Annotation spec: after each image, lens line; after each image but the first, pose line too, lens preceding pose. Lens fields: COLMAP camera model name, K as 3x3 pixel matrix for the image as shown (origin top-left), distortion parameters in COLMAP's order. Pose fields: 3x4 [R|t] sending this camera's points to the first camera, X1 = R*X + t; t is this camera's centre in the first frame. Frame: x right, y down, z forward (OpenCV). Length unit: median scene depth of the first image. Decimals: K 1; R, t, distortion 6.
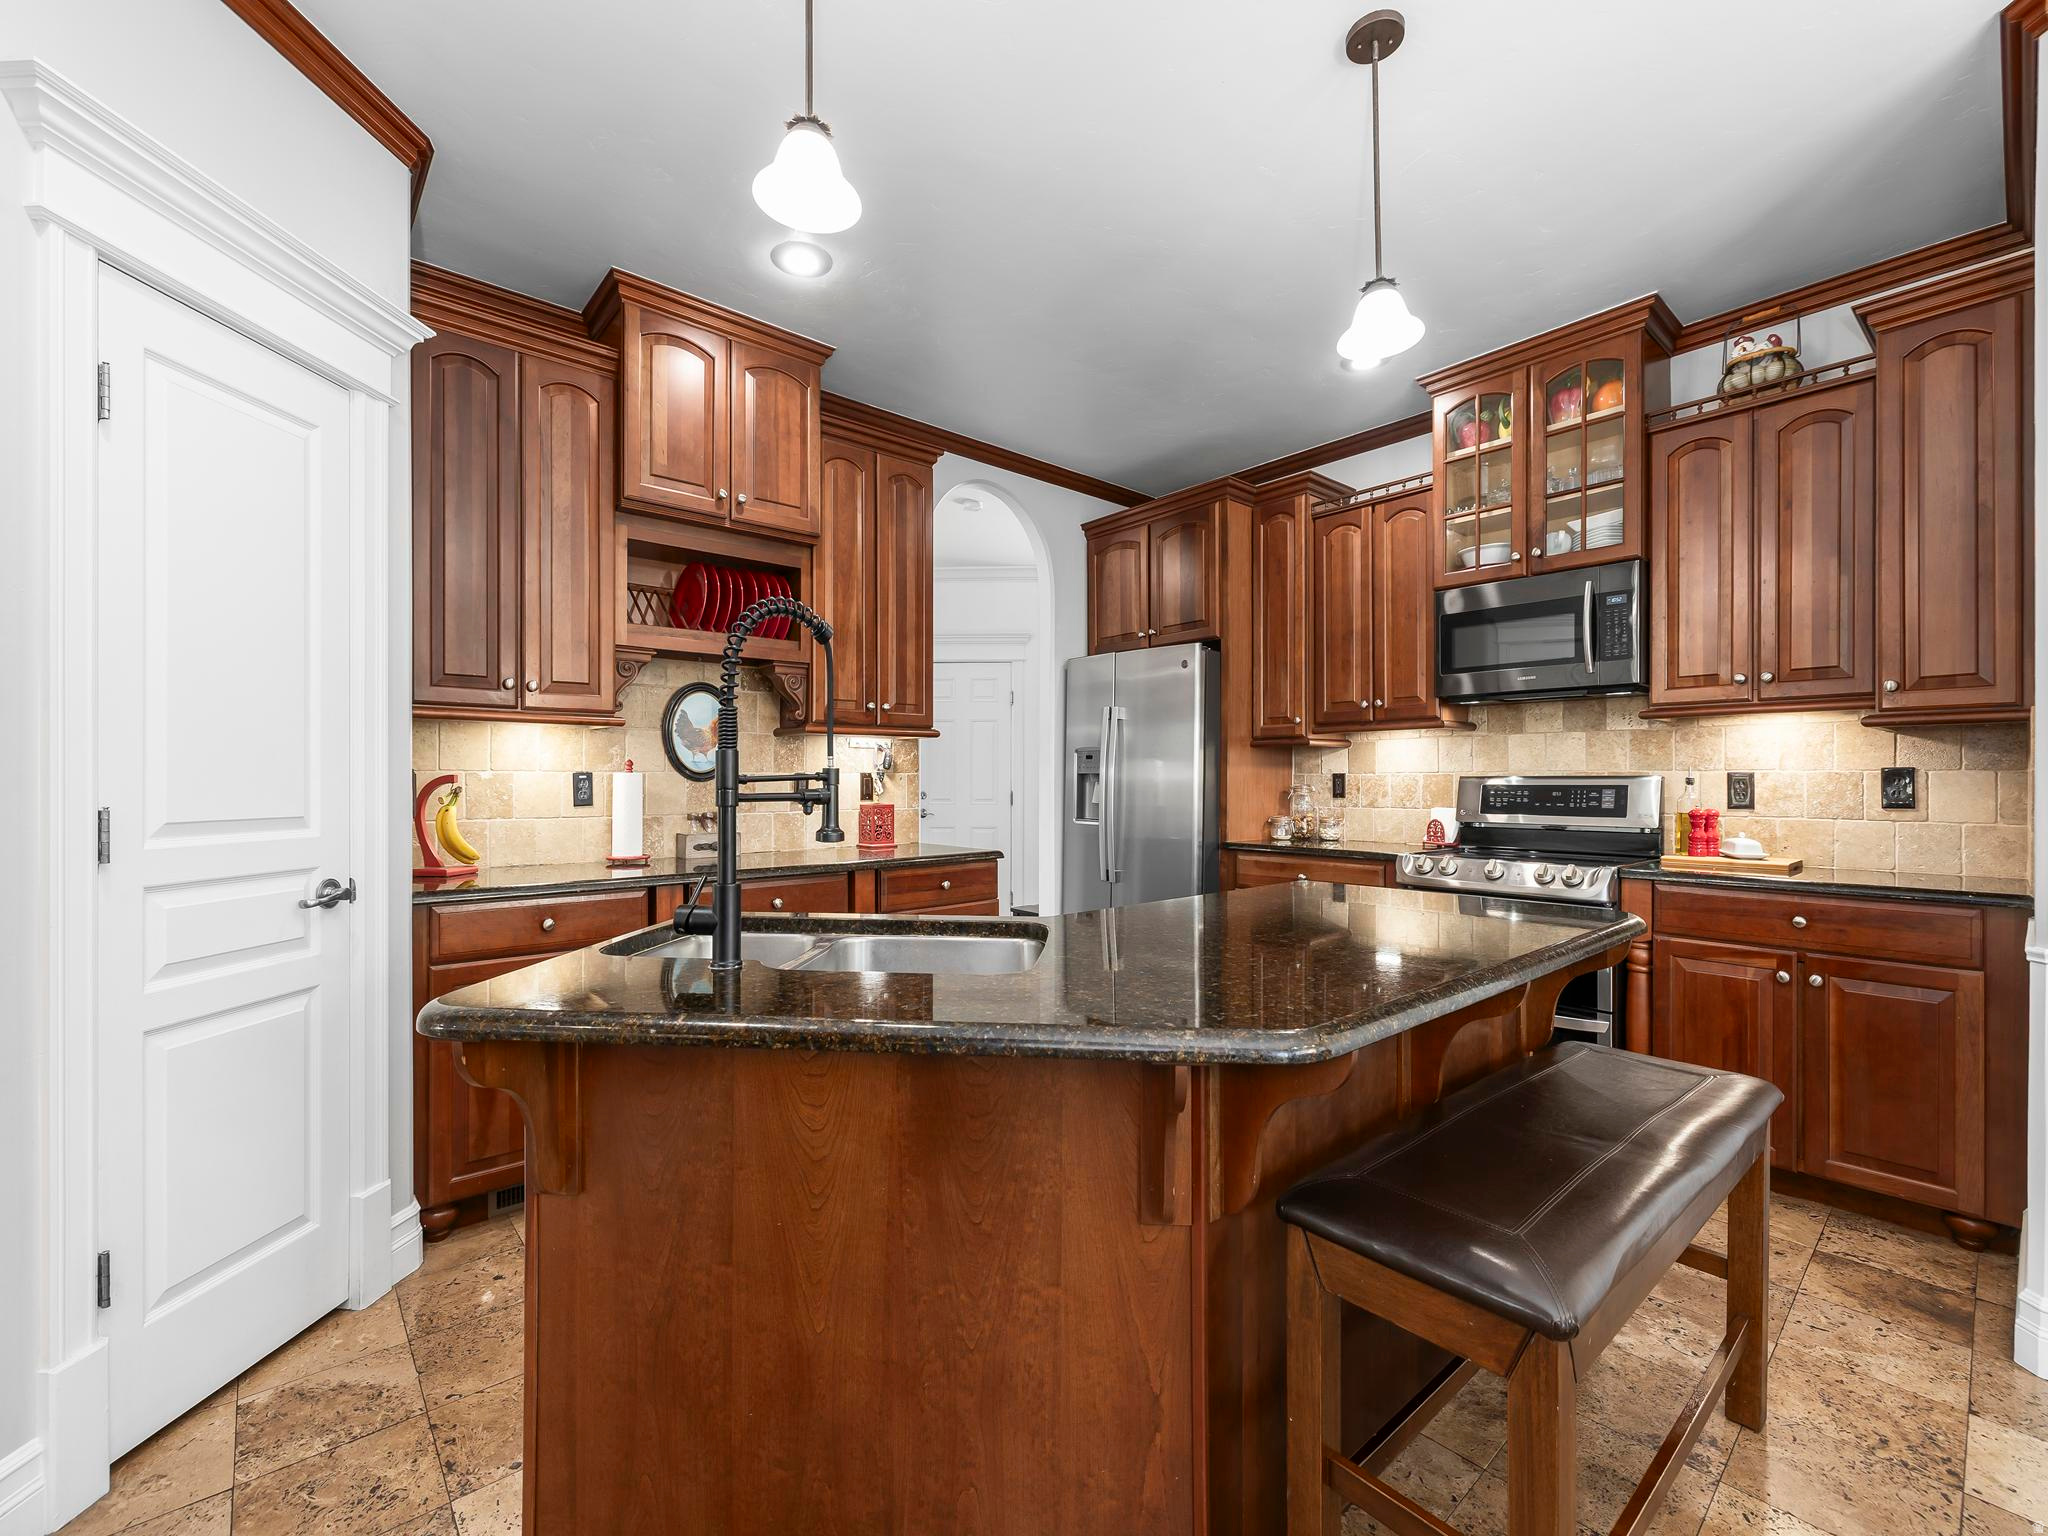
lens RADIAL K [[872.2, 0, 1016.5], [0, 872.2, 778.4], [0, 0, 1]] dist [0.002930, -0.000651]
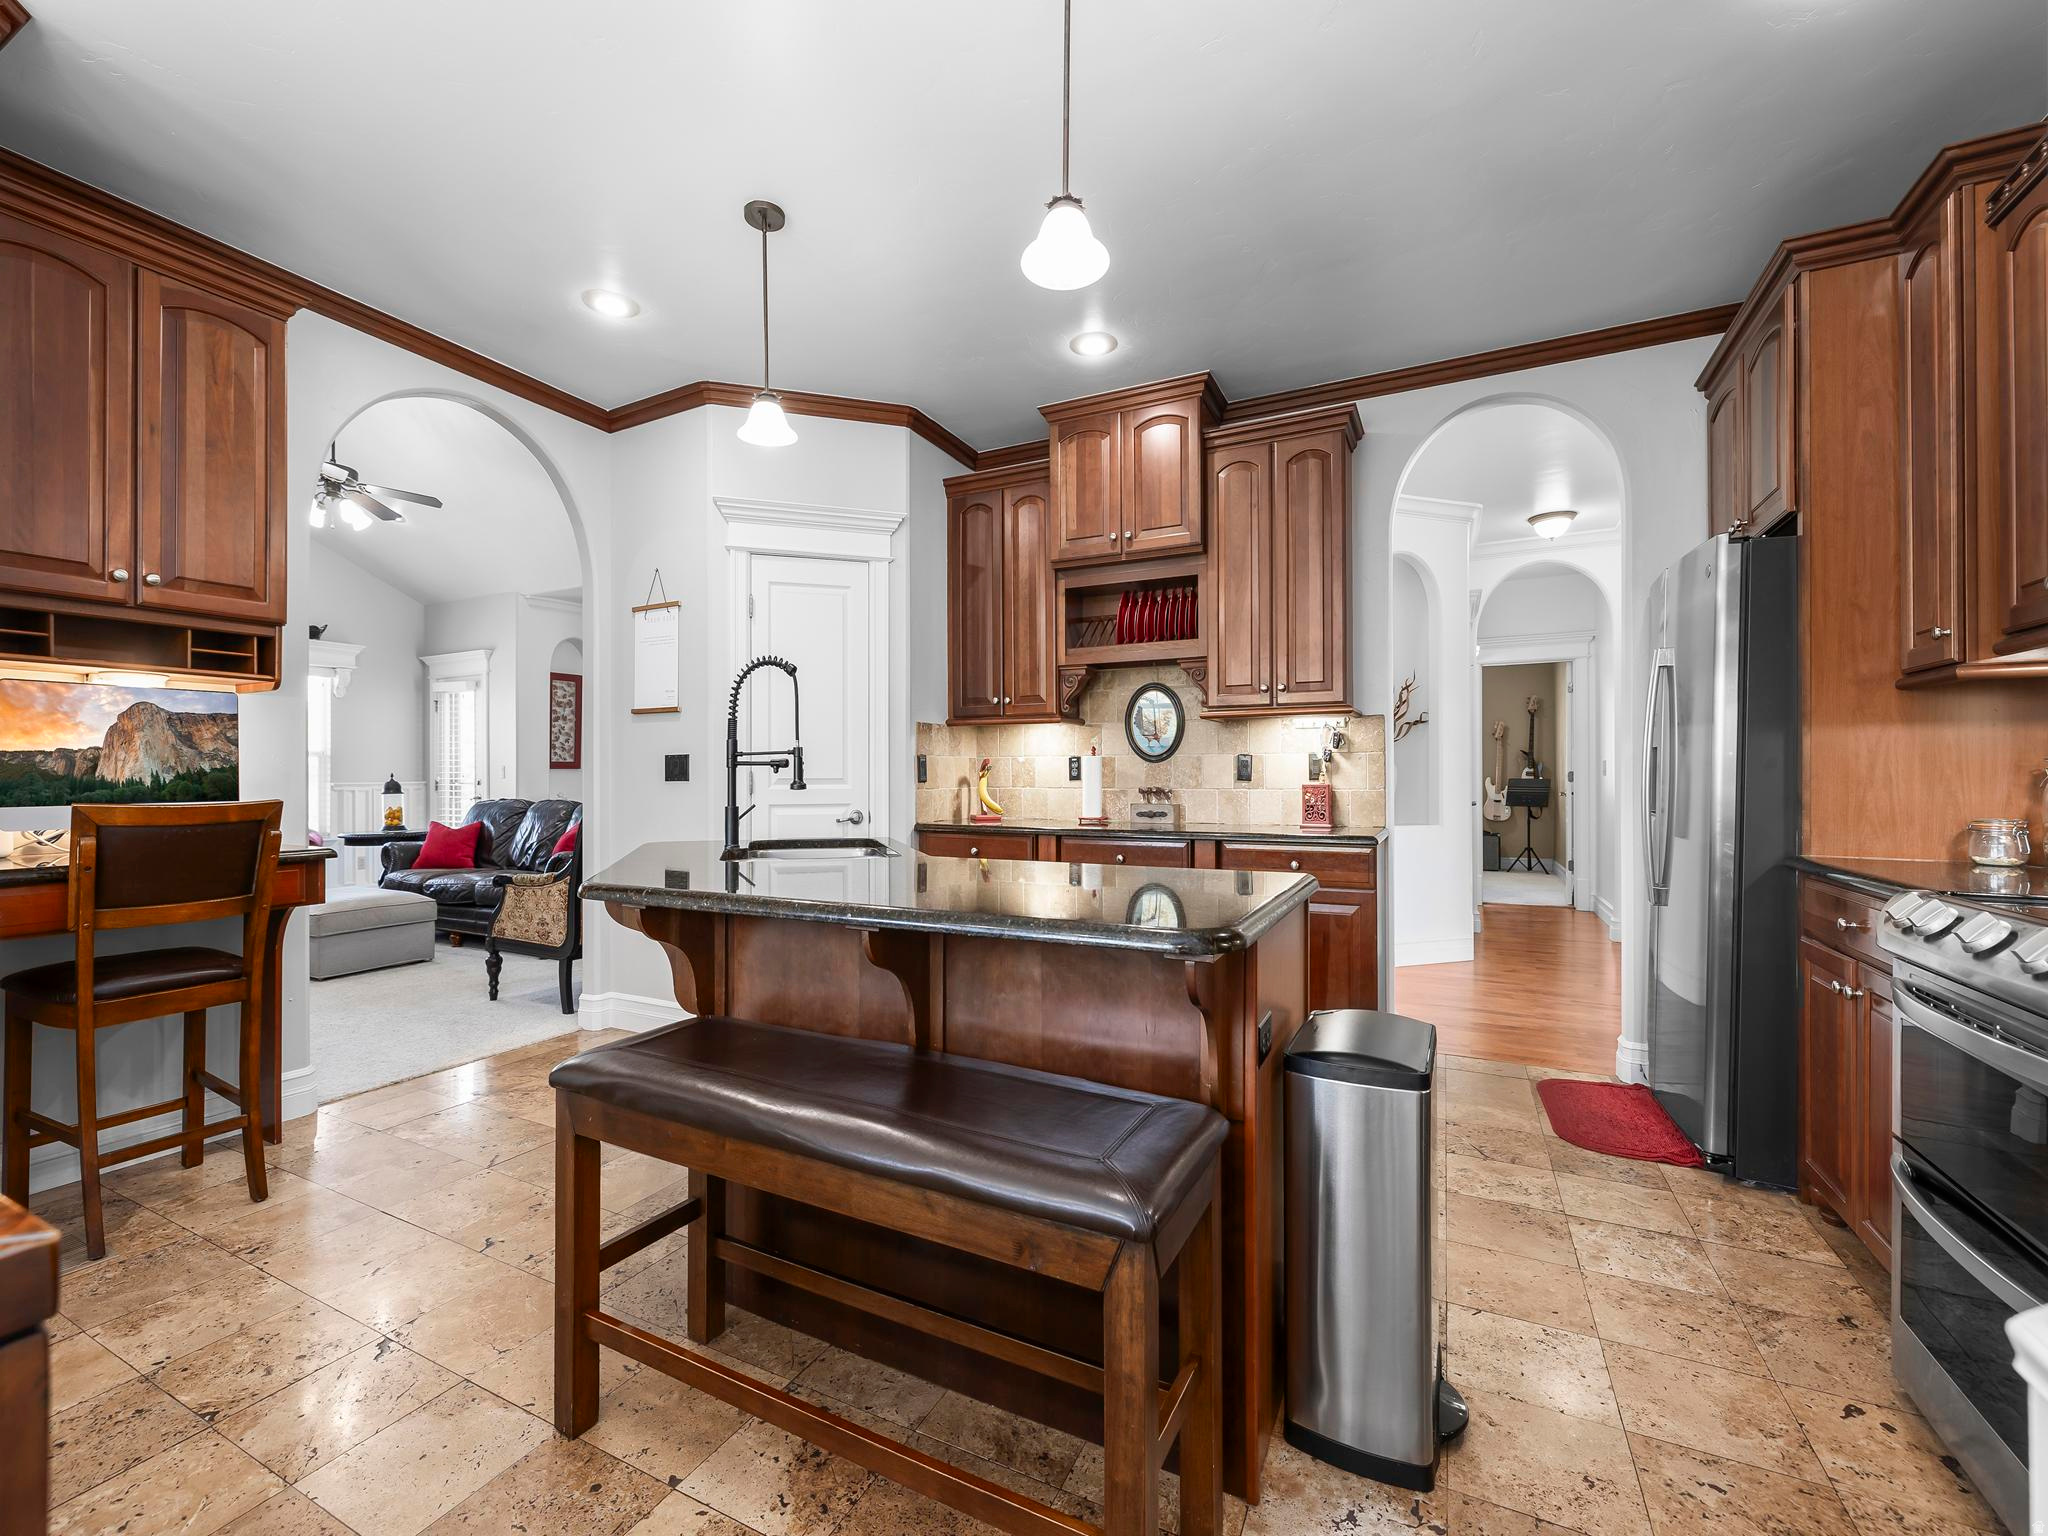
lens RADIAL K [[872.2, 0, 1003.9], [0, 872.2, 772.2], [0, 0, 1]] dist [0.002930, -0.000651]
pose [[0.372059, -0.001520, -0.928208, 0.741408], [0.001342, 0.999998, -0.001099, 0.019222], [0.928208, -0.000837, 0.372061, 0.350751]]
